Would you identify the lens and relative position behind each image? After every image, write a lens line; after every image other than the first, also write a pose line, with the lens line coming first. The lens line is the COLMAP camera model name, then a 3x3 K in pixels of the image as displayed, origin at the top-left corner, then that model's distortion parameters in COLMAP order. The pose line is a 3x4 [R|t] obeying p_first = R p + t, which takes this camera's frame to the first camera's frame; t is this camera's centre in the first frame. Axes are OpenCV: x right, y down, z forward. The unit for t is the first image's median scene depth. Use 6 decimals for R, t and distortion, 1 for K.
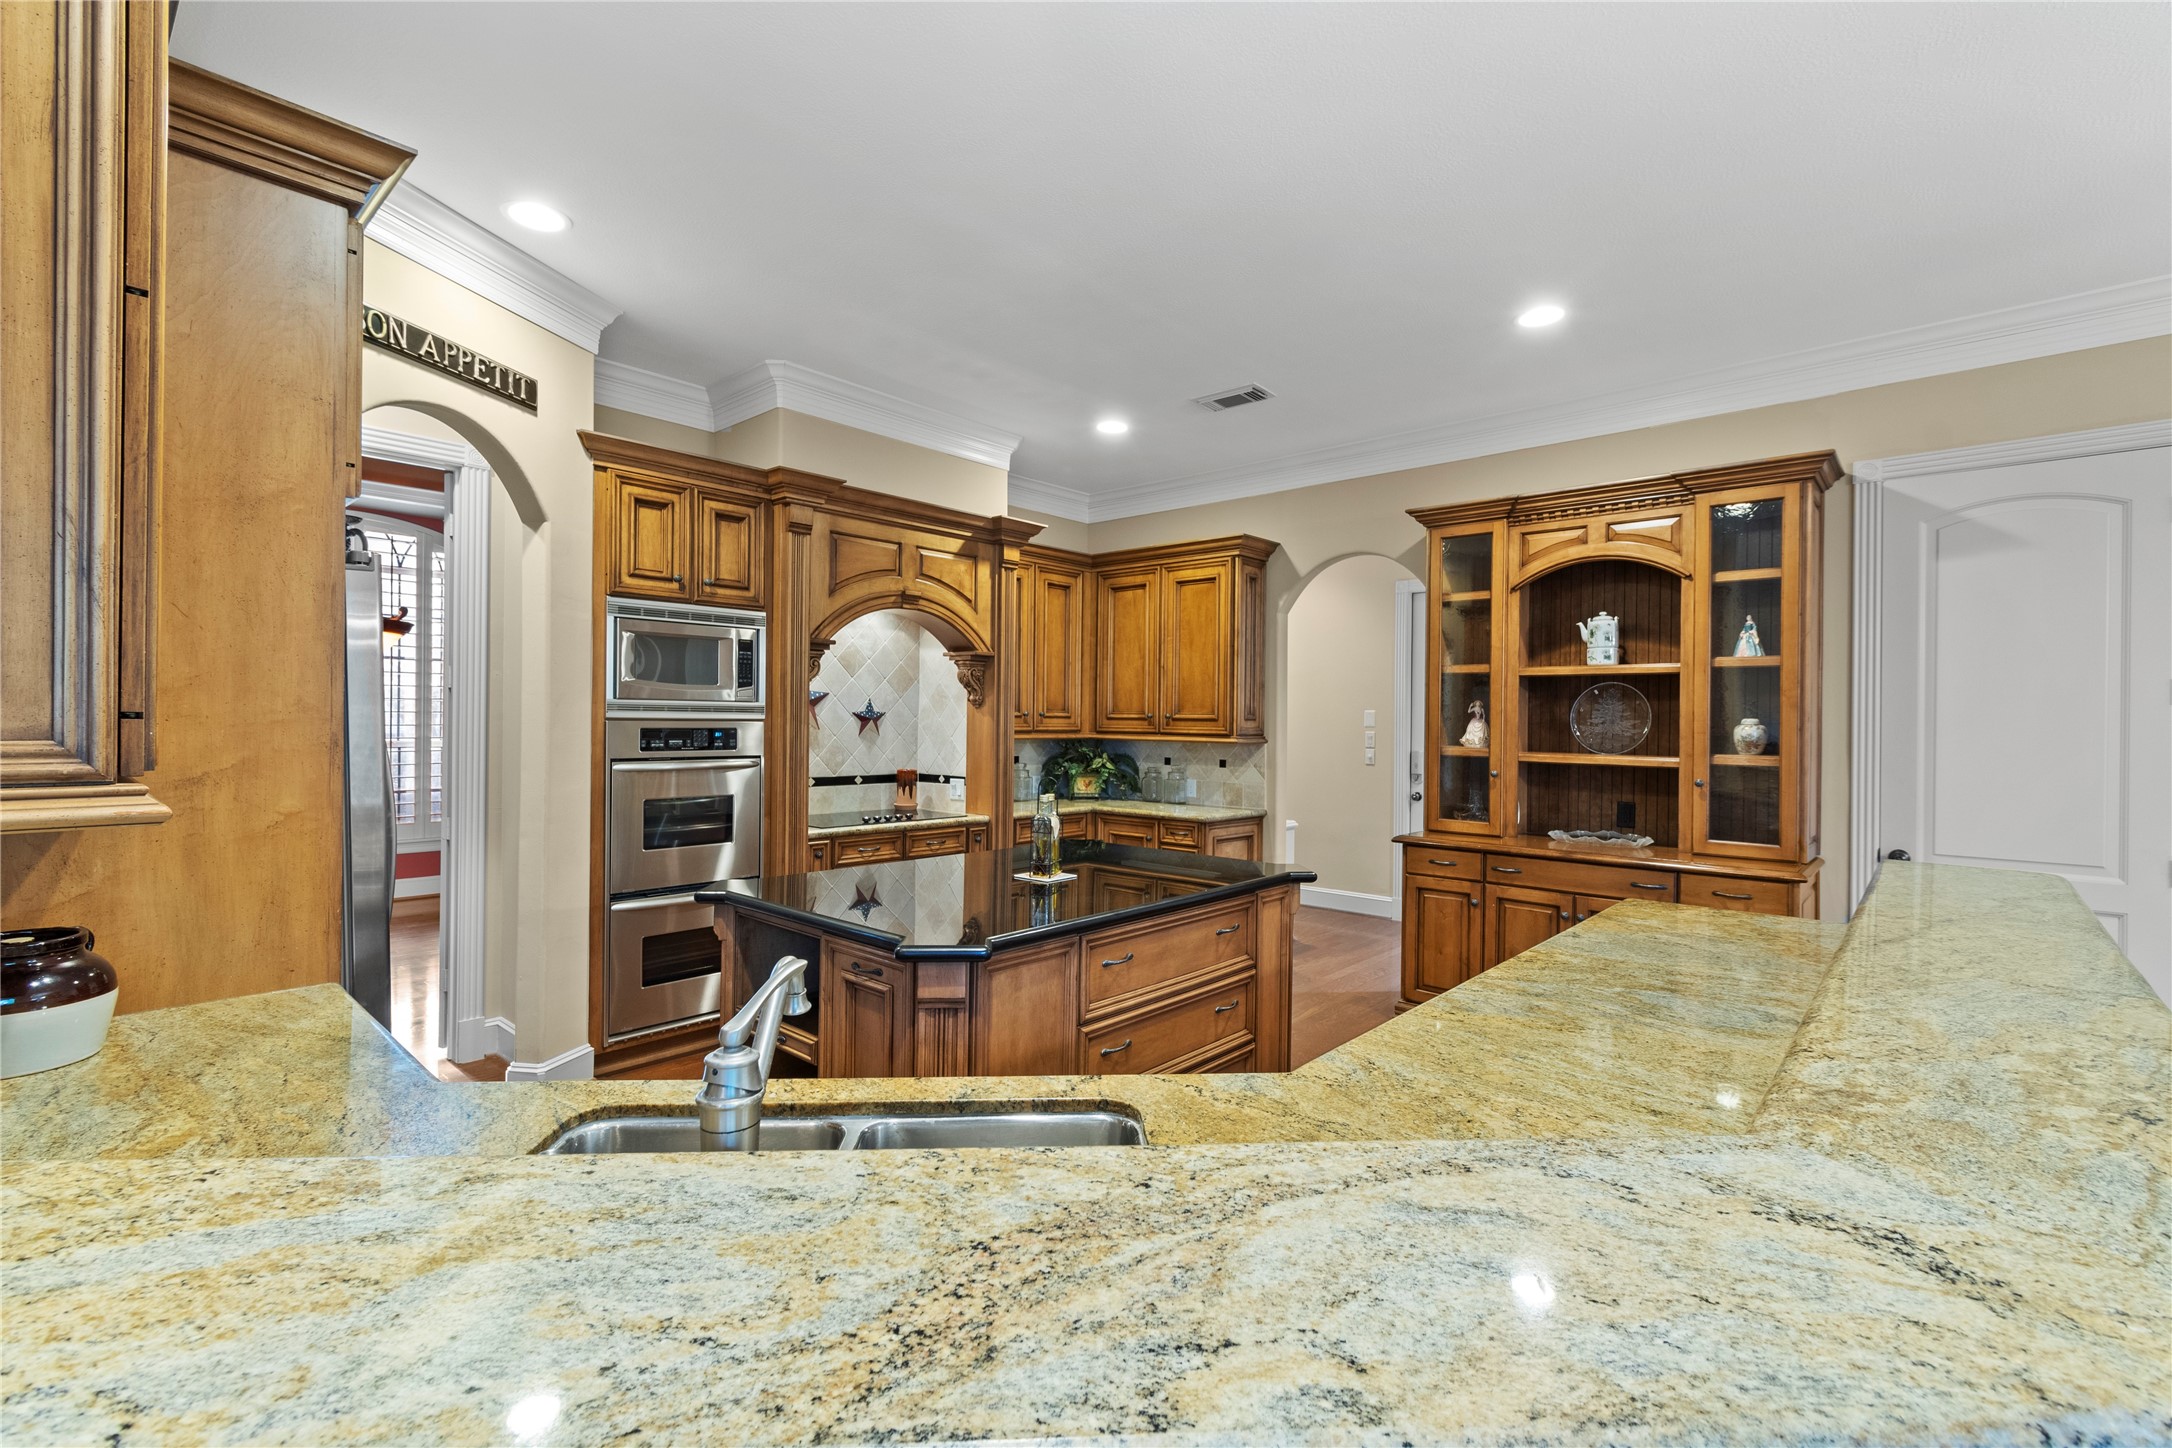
lens RADIAL K [[956.9, 0, 1082.9], [0, 956.9, 721.6], [0, 0, 1]] dist [0.003760, -0.001897]
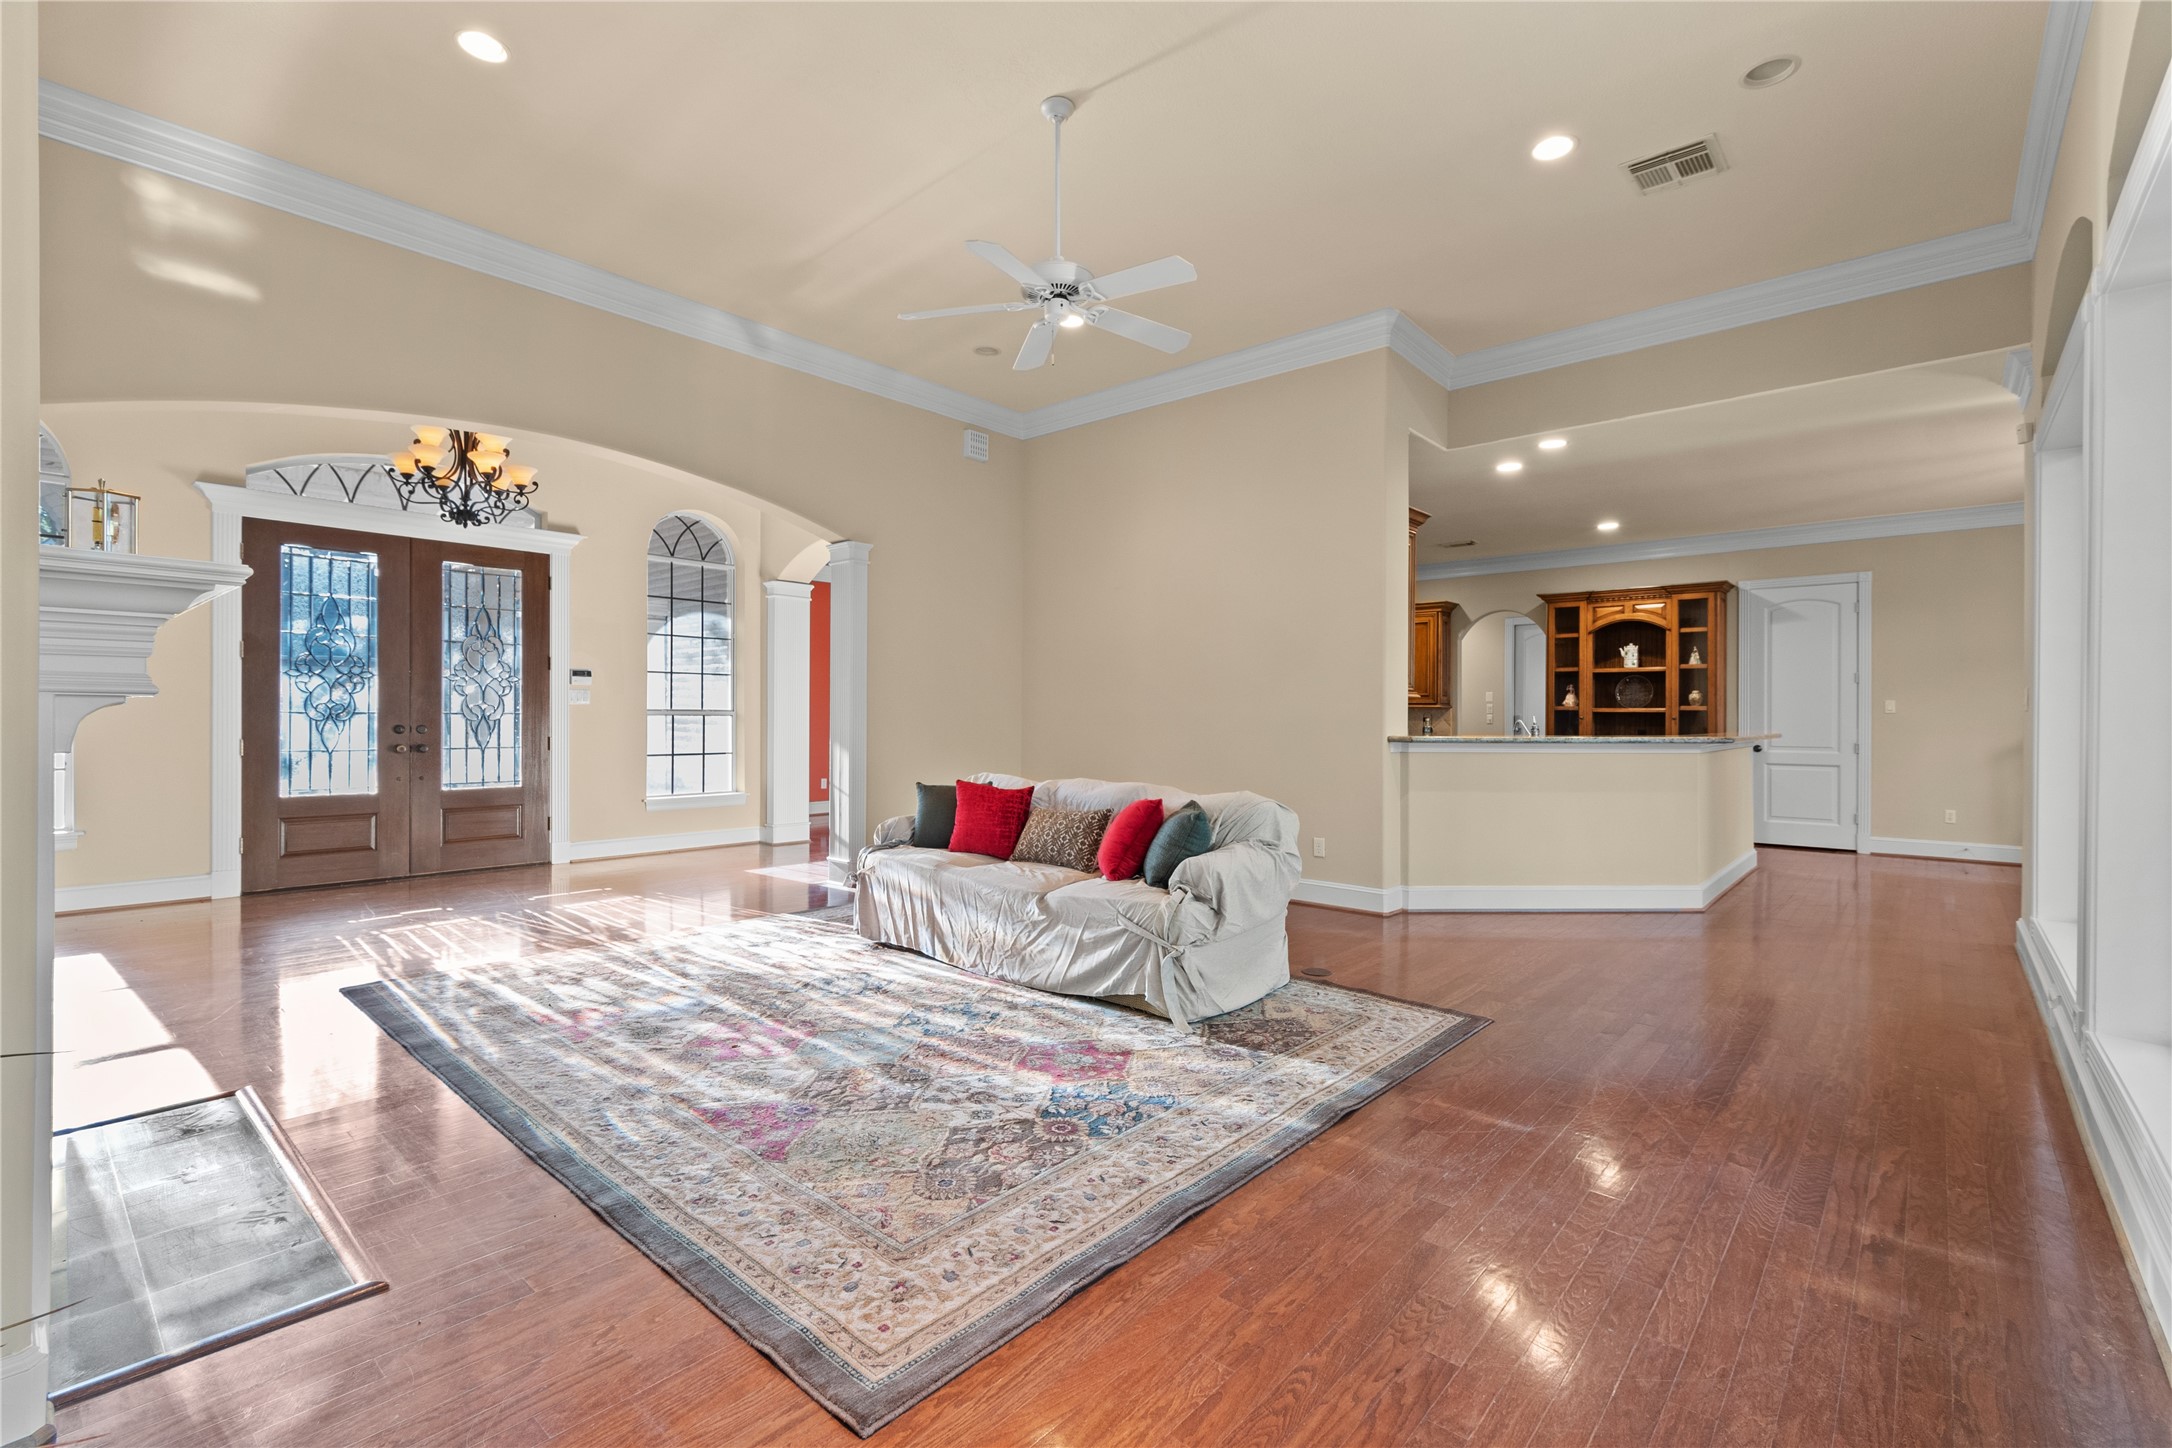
lens RADIAL K [[956.9, 0, 1087.3], [0, 956.9, 713.6], [0, 0, 1]] dist [0.003760, -0.001897]
pose [[0.999809, -0.005227, 0.018855, -0.625896], [0.005310, 0.999977, -0.004321, 0.041398], [-0.018832, 0.004420, 0.999813, -0.984334]]
